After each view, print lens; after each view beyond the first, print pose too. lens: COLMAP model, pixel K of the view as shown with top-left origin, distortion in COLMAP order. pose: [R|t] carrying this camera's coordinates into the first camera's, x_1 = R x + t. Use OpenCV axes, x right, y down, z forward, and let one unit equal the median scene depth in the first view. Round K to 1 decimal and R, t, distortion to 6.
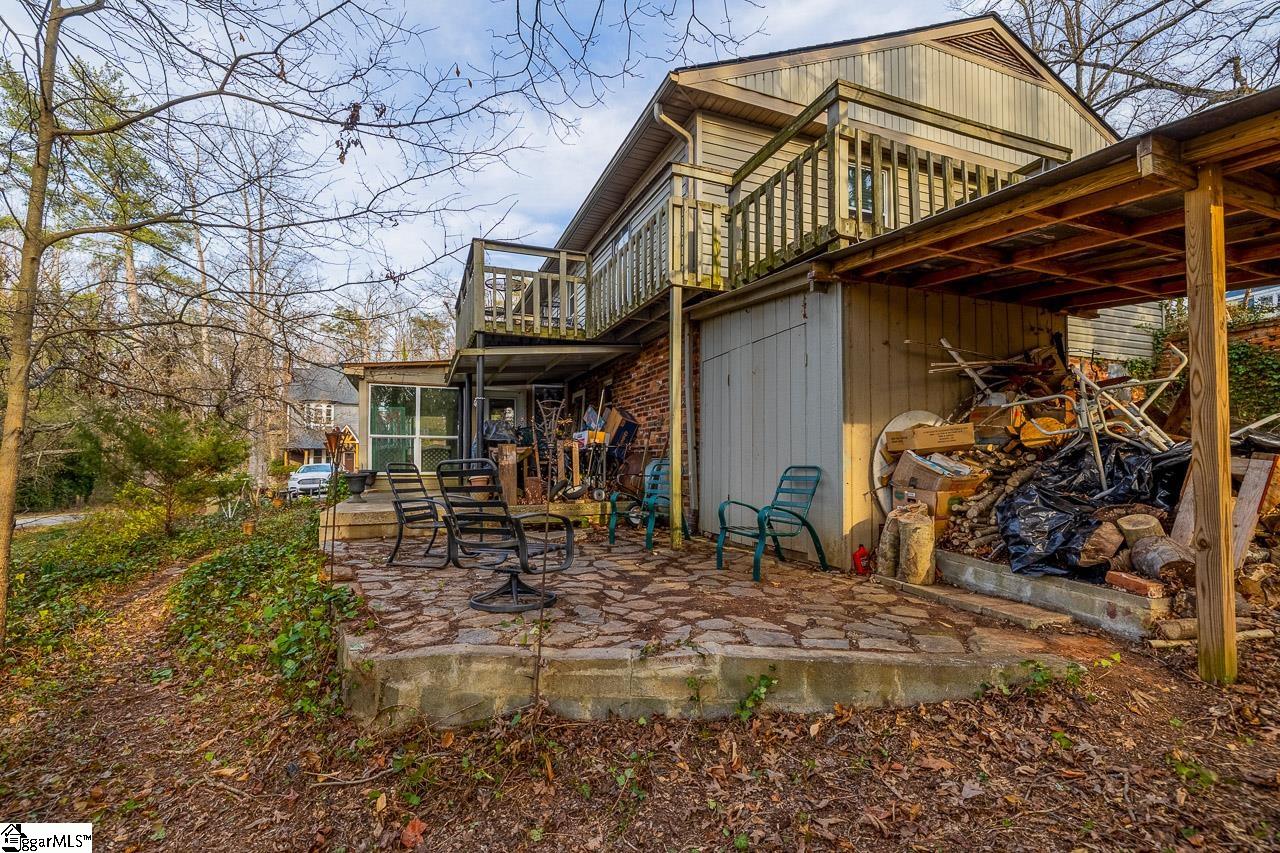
lens RADIAL K [[536.5, 0, 642.0], [0, 536.5, 446.5], [0, 0, 1]] dist [-0.000380, -0.000173]
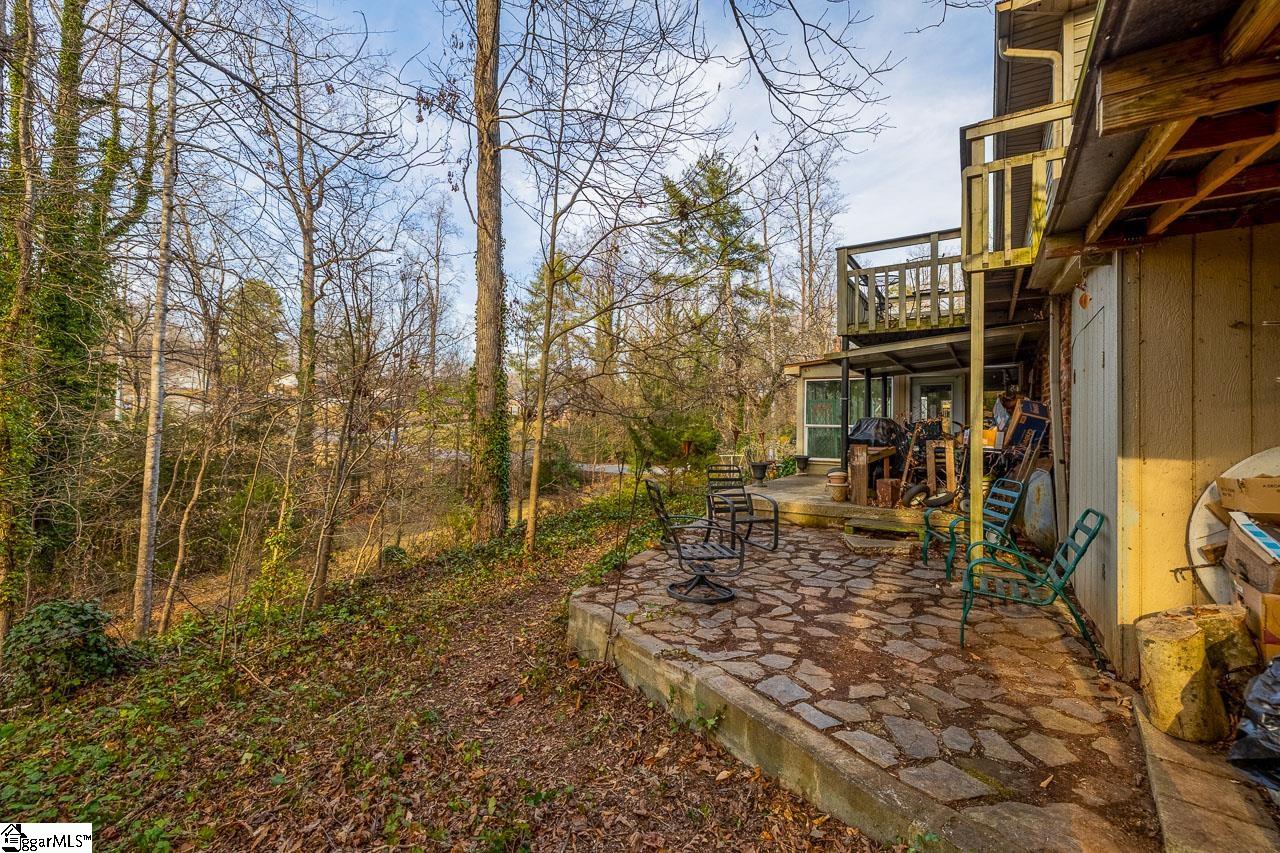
lens RADIAL K [[529.5, 0, 638.9], [0, 529.5, 417.3], [0, 0, 1]] dist [-0.004020, 0.000175]
pose [[0.600364, -0.007833, -0.799688, 0.743312], [0.002803, 0.999967, -0.007690, -0.124200], [0.799722, 0.002376, 0.600366, 0.159787]]
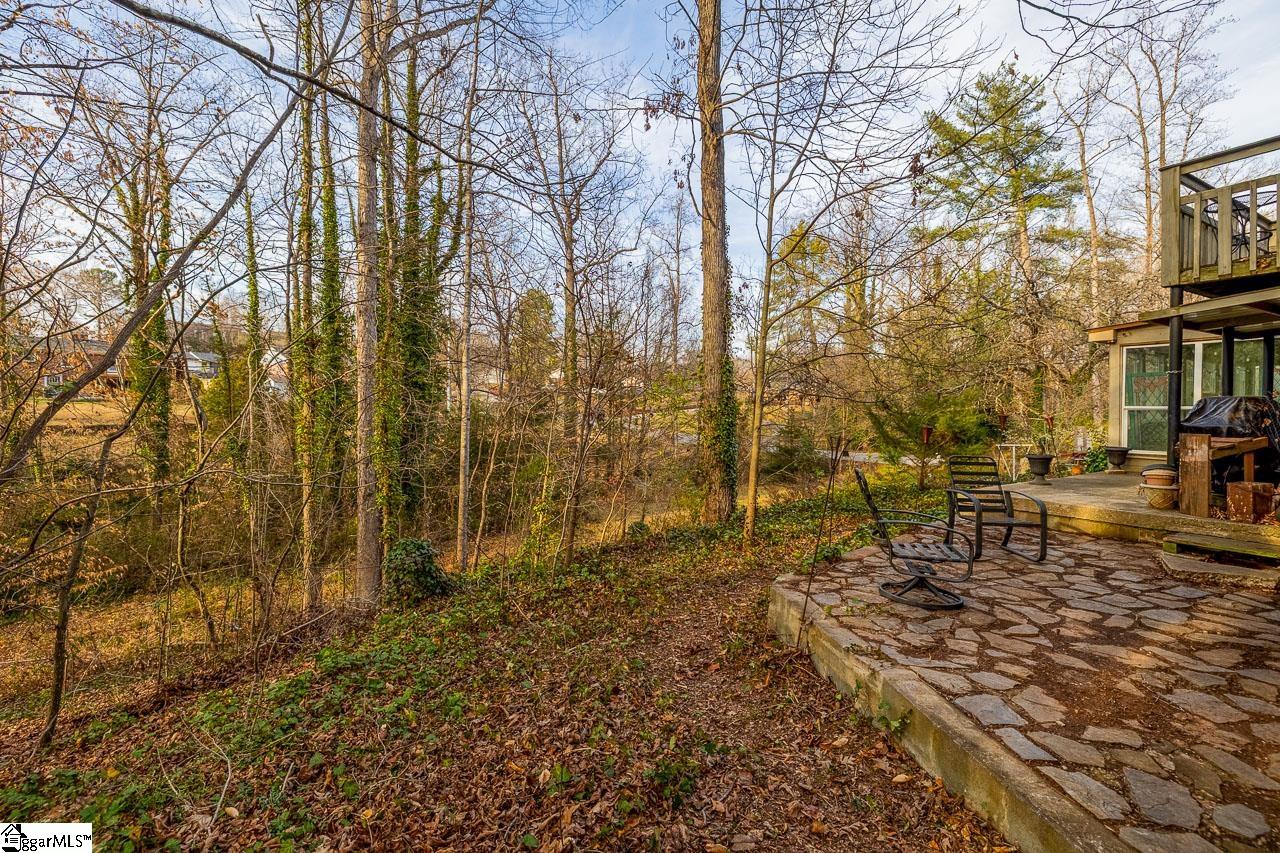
lens RADIAL K [[542.1, 0, 625.9], [0, 542.1, 417.5], [0, 0, 1]] dist [-0.000321, -0.000352]
pose [[0.178089, 0.013140, -0.983927, 0.862703], [0.016925, 0.999722, 0.016414, -0.132019], [0.983869, -0.019576, 0.177817, 0.214519]]
